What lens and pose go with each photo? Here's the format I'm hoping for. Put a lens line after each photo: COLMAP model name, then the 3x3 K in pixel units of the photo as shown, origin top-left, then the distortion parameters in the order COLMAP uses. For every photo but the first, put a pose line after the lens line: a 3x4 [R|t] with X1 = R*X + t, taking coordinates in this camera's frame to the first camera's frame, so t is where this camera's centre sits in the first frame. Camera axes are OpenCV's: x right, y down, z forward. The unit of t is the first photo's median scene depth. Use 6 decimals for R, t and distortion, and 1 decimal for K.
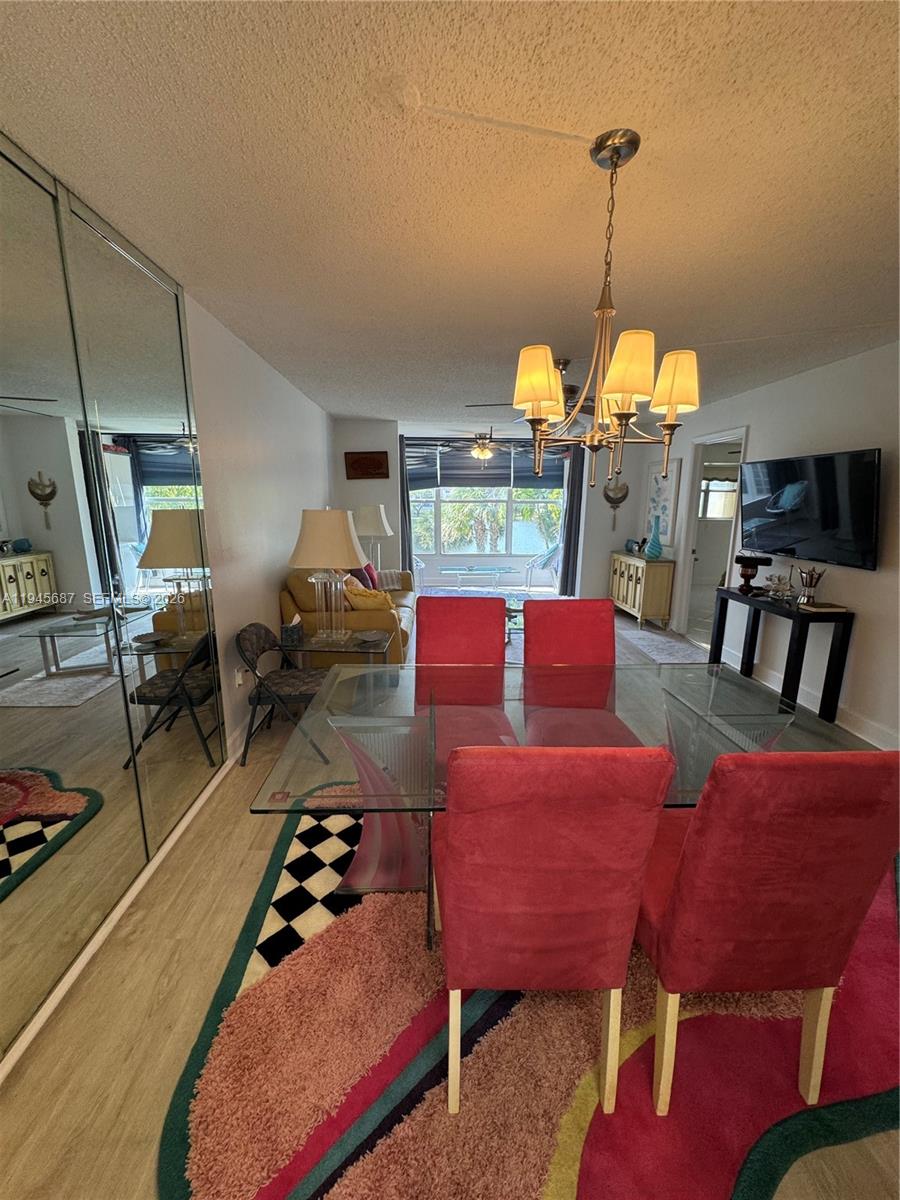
lens RADIAL K [[479.6, 0, 450.0], [0, 479.6, 600.0], [0, 0, 1]] dist [-0.003570, 0.000124]
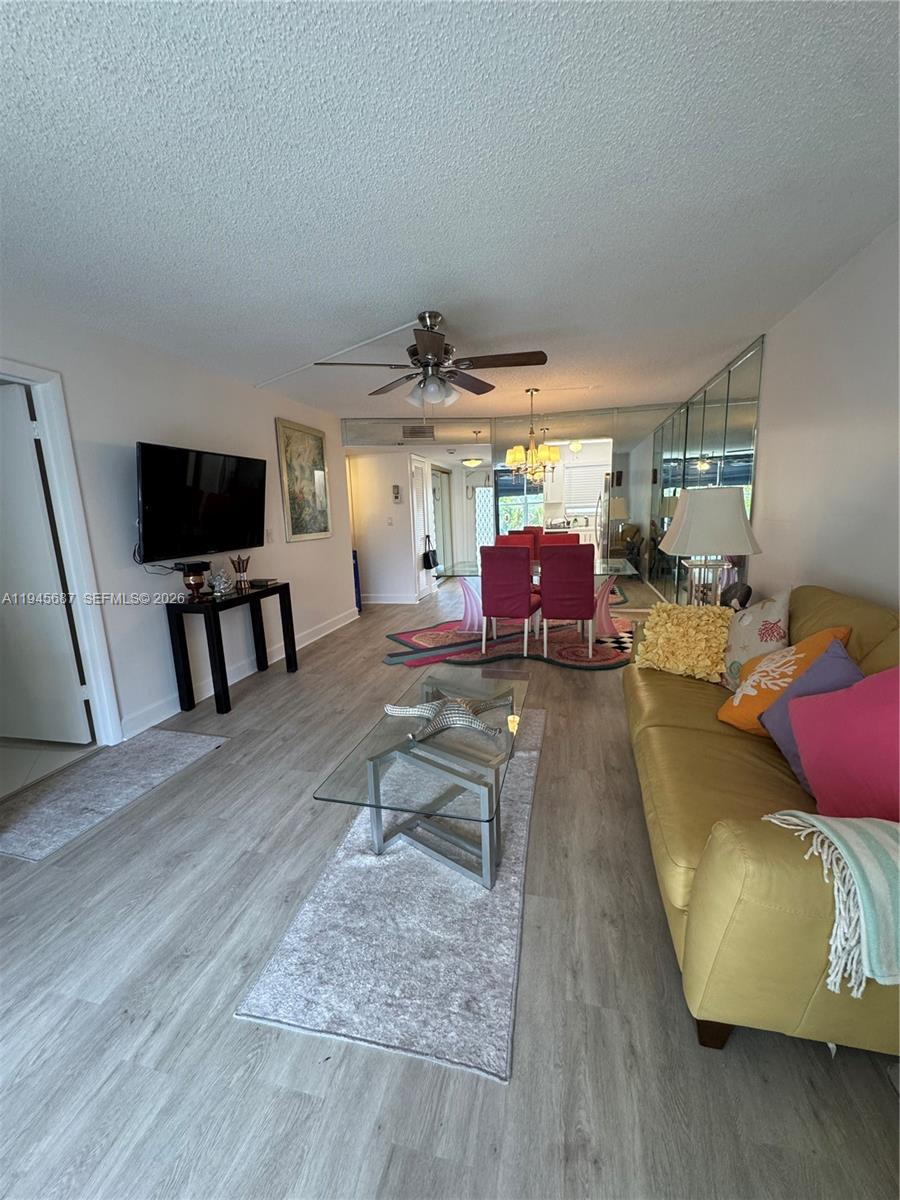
lens RADIAL K [[479.6, 0, 450.0], [0, 479.6, 600.0], [0, 0, 1]] dist [-0.003570, 0.000124]
pose [[-0.975115, -0.030754, 0.219557, 0.020028], [0.047499, 0.938355, 0.342394, -0.334387], [-0.216553, 0.344302, -0.913543, 1.963310]]
